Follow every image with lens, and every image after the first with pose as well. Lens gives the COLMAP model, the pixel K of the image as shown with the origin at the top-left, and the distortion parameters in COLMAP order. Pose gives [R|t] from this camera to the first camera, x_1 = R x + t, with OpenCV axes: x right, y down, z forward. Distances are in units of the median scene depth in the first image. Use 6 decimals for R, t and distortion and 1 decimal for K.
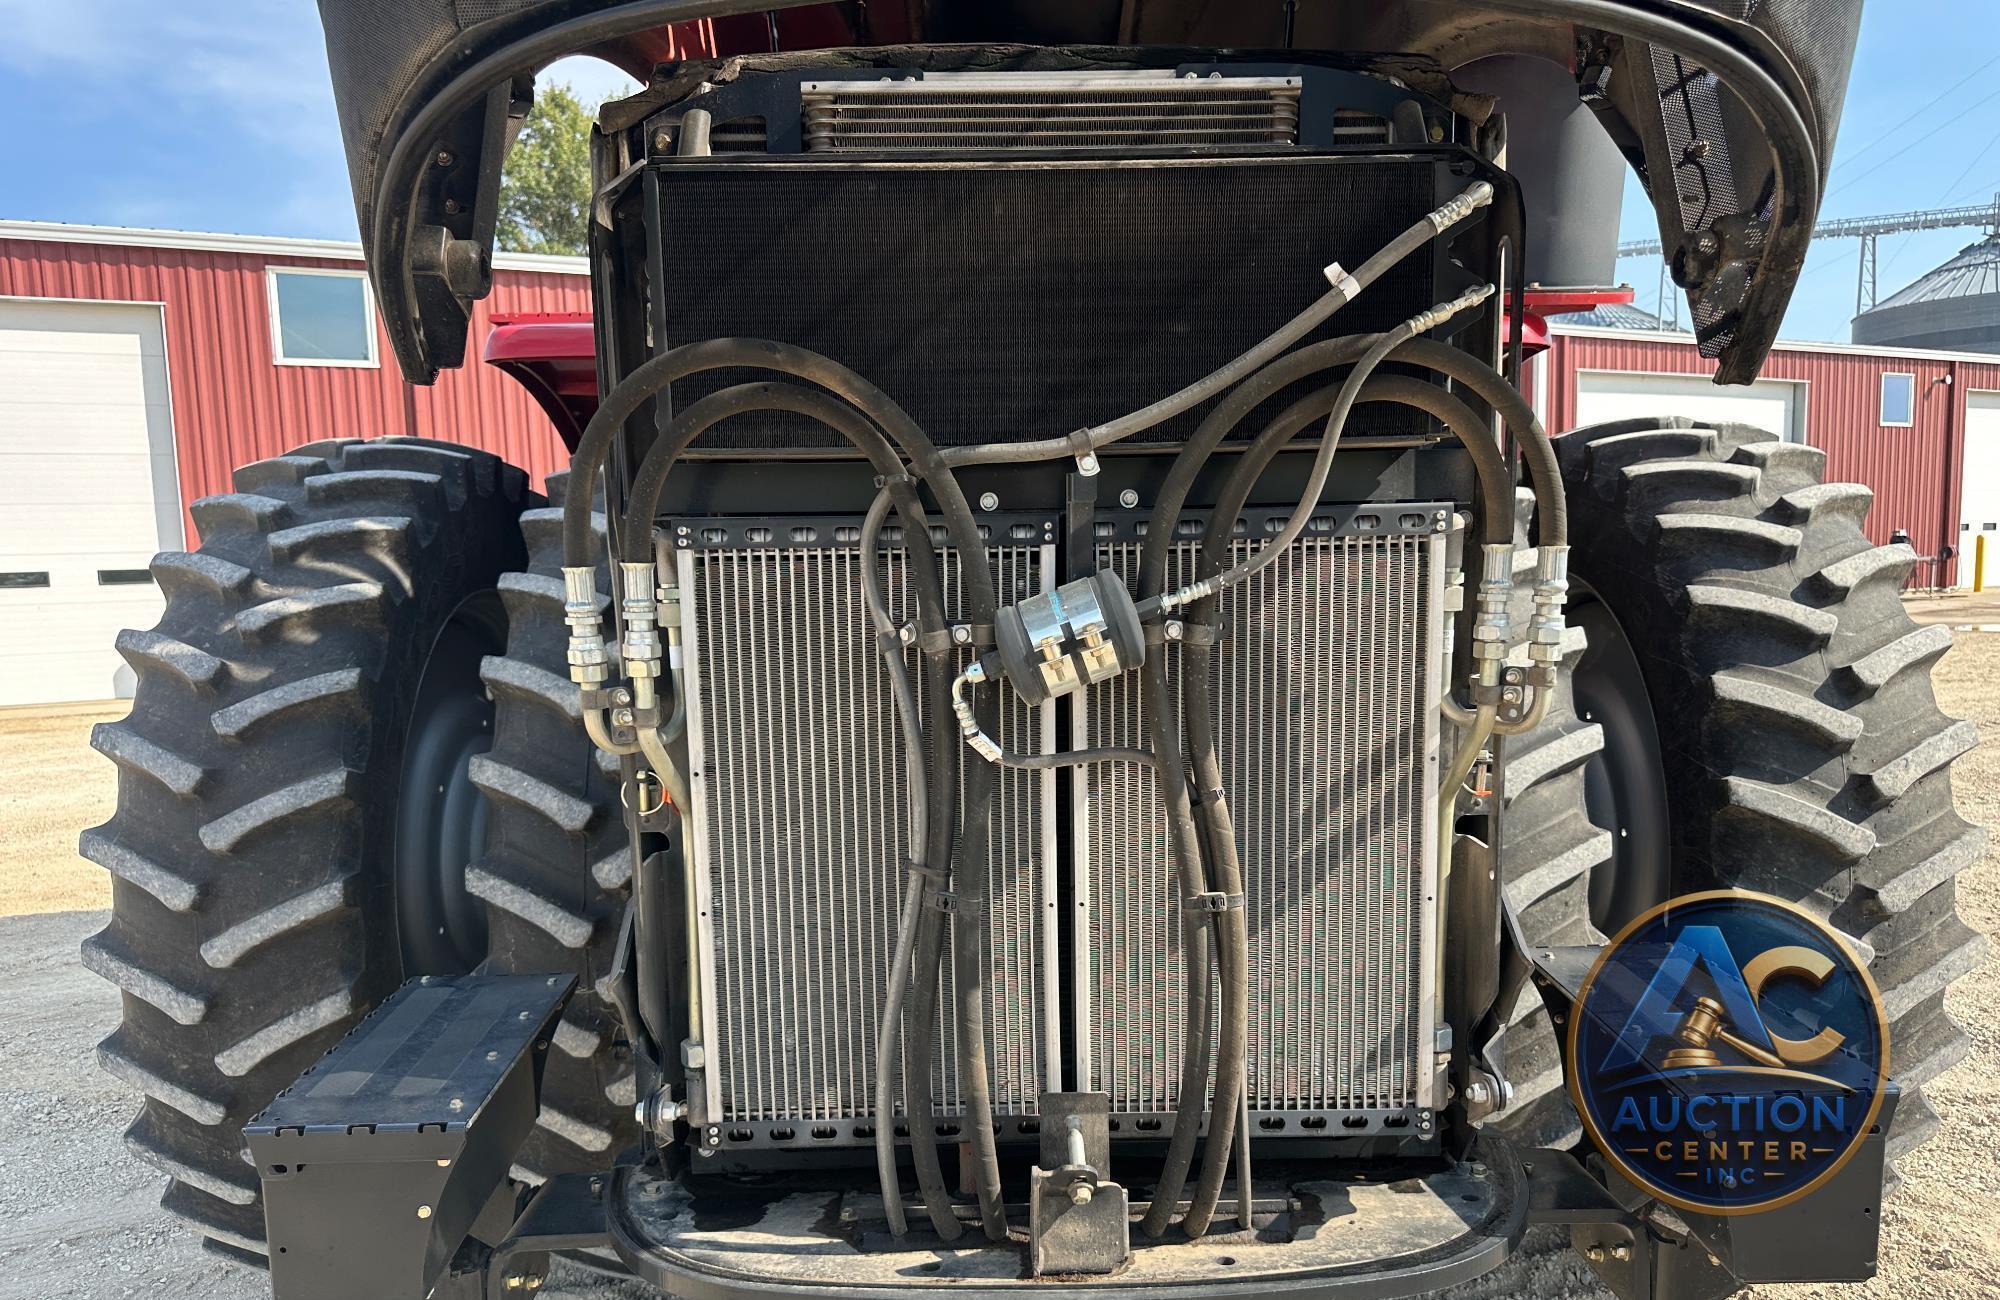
lens RADIAL K [[1430.8, 0, 1009.2], [0, 1430.8, 734.6], [0, 0, 1]] dist [0.061864, -0.083191]
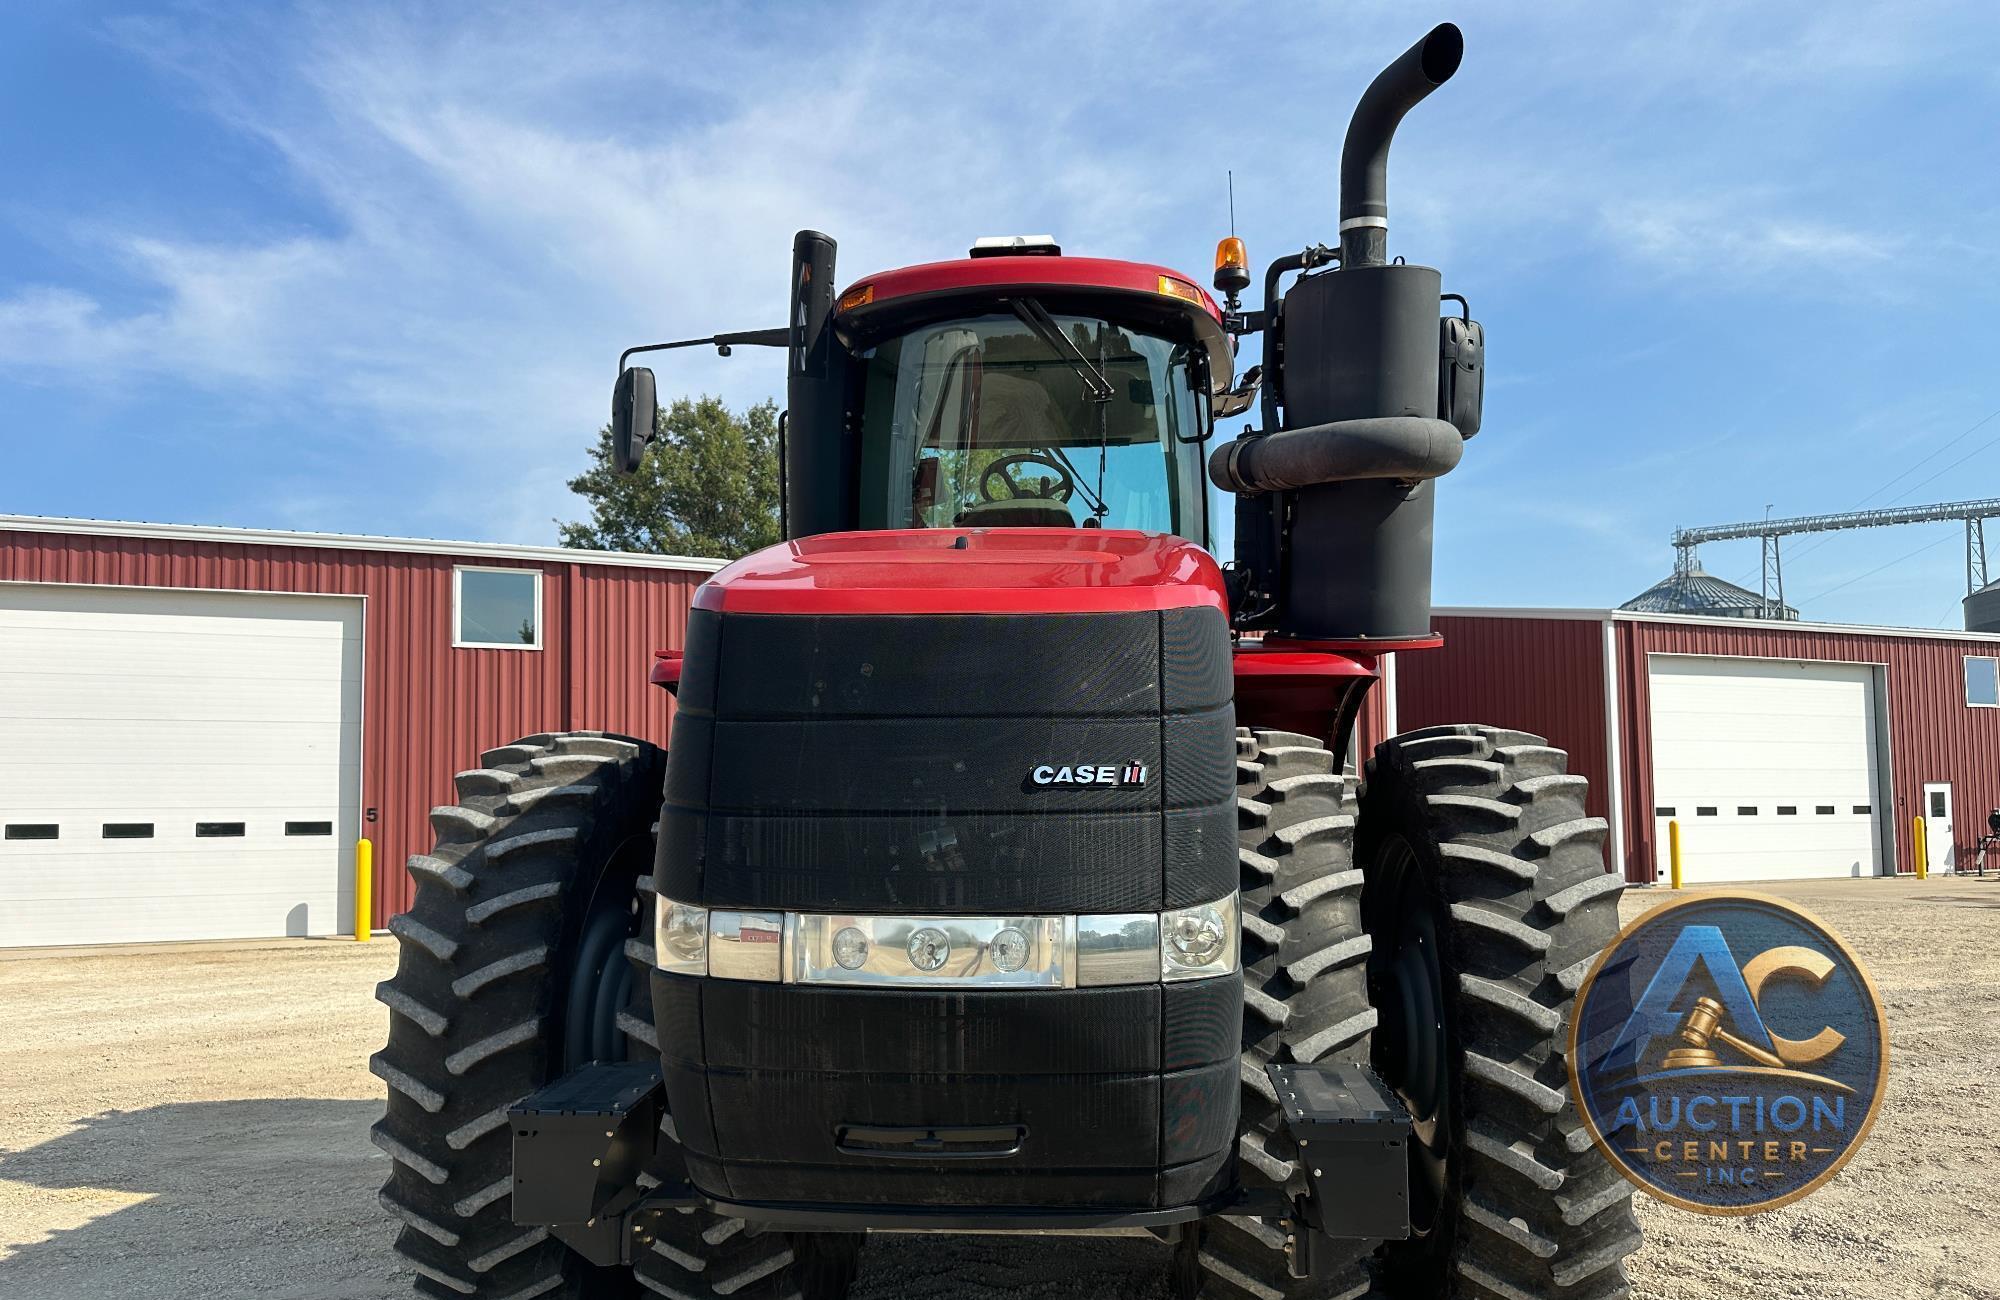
lens RADIAL K [[1430.8, 0, 997.7], [0, 1430.8, 719.3], [0, 0, 1]] dist [0.061864, -0.083191]
pose [[0.996343, 0.008829, -0.084990, 0.145129], [-0.025040, 0.981151, -0.191614, 0.064949], [0.081697, 0.193042, 0.977783, -0.491682]]
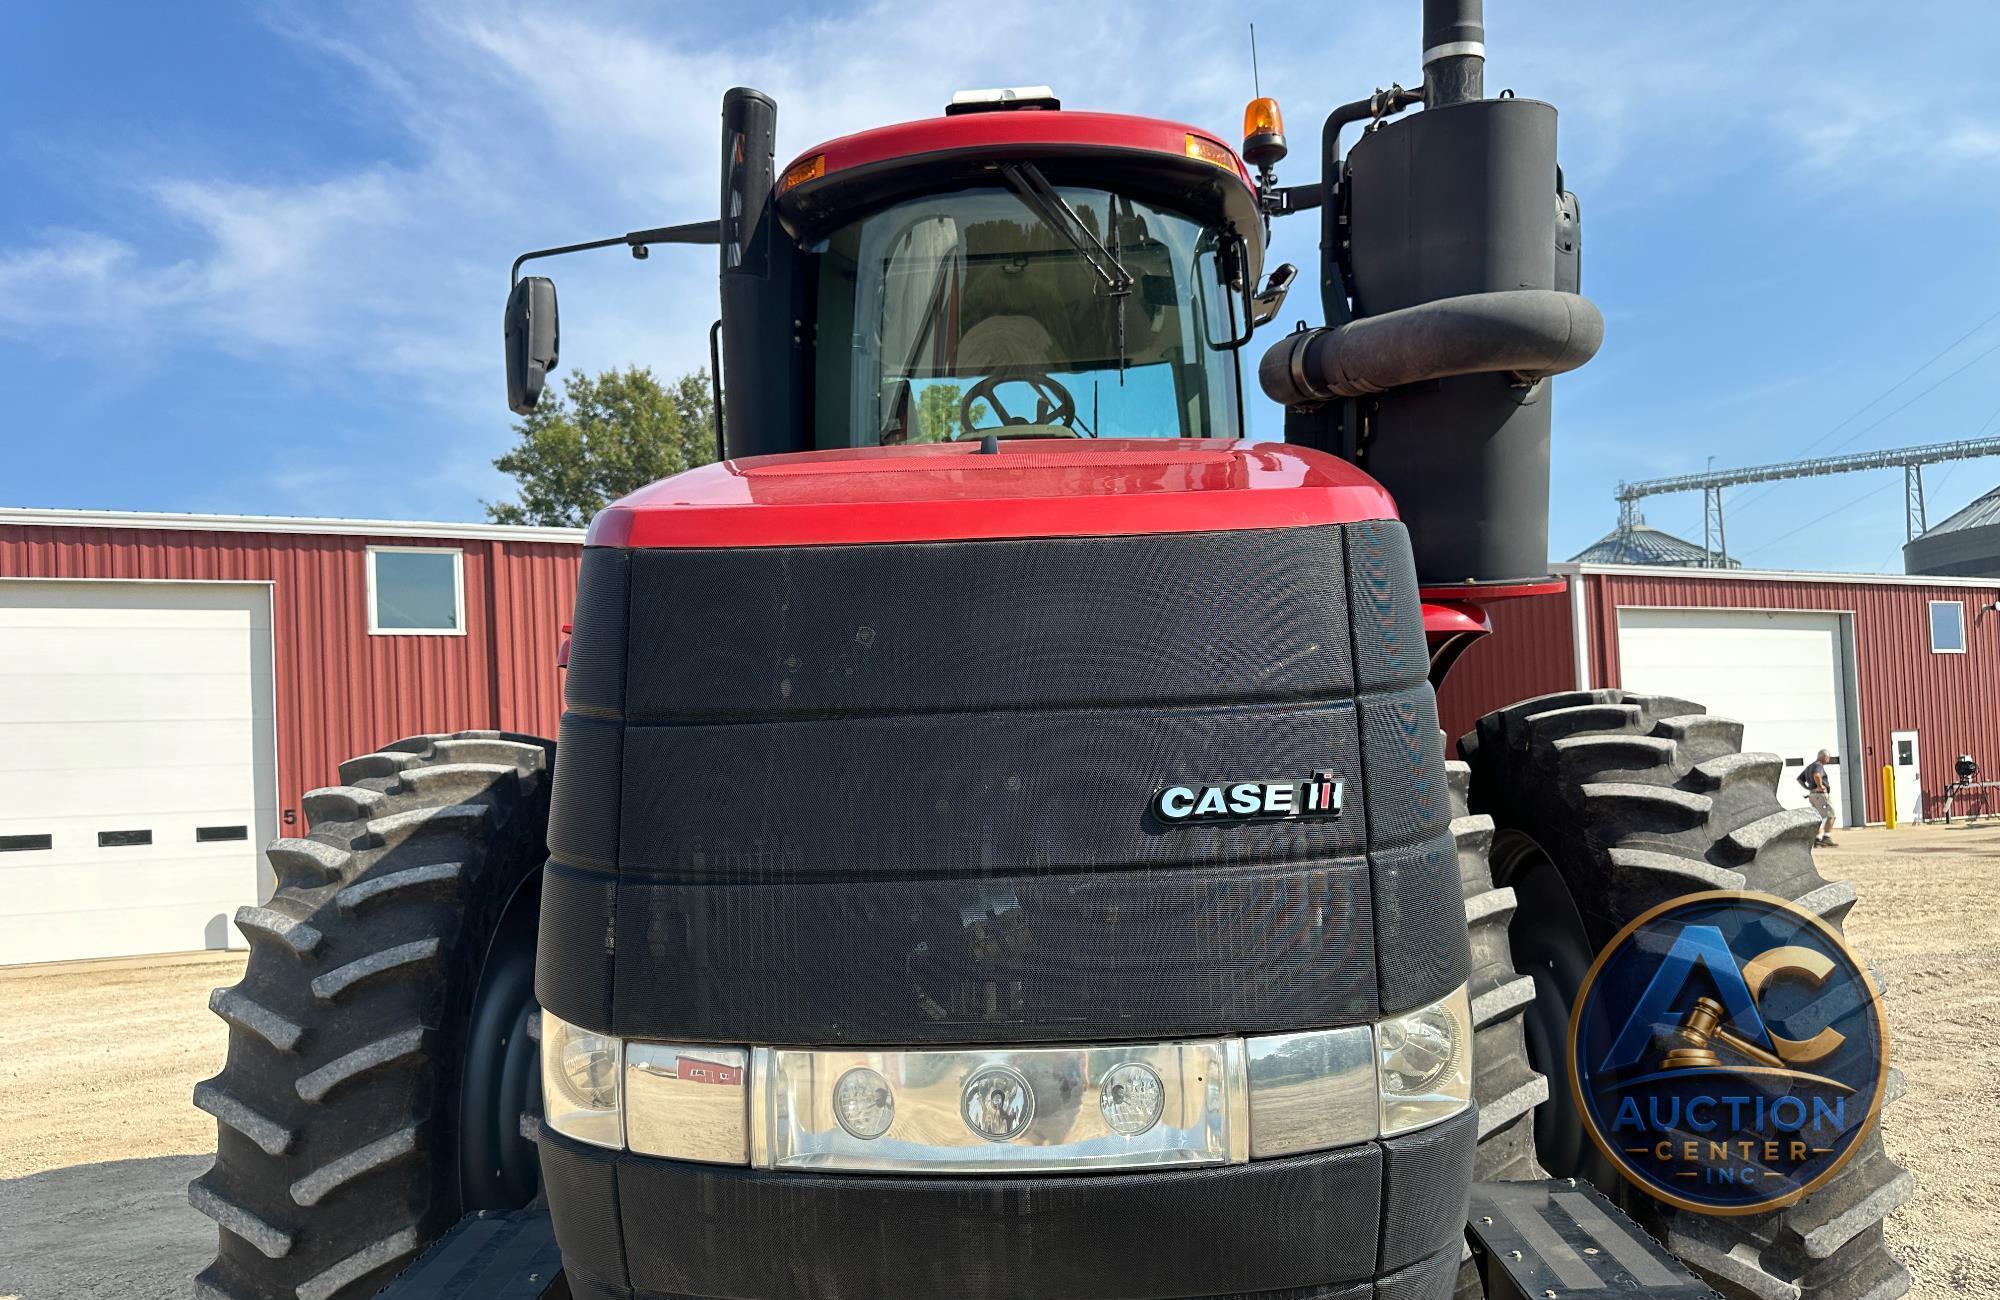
lens RADIAL K [[1430.8, 0, 990.8], [0, 1430.8, 756.8], [0, 0, 1]] dist [0.061864, -0.083191]
pose [[0.998420, -0.017993, -0.053225, 0.054660], [0.009922, 0.988909, -0.148194, -0.013066], [0.055301, 0.147432, 0.987525, -0.134604]]
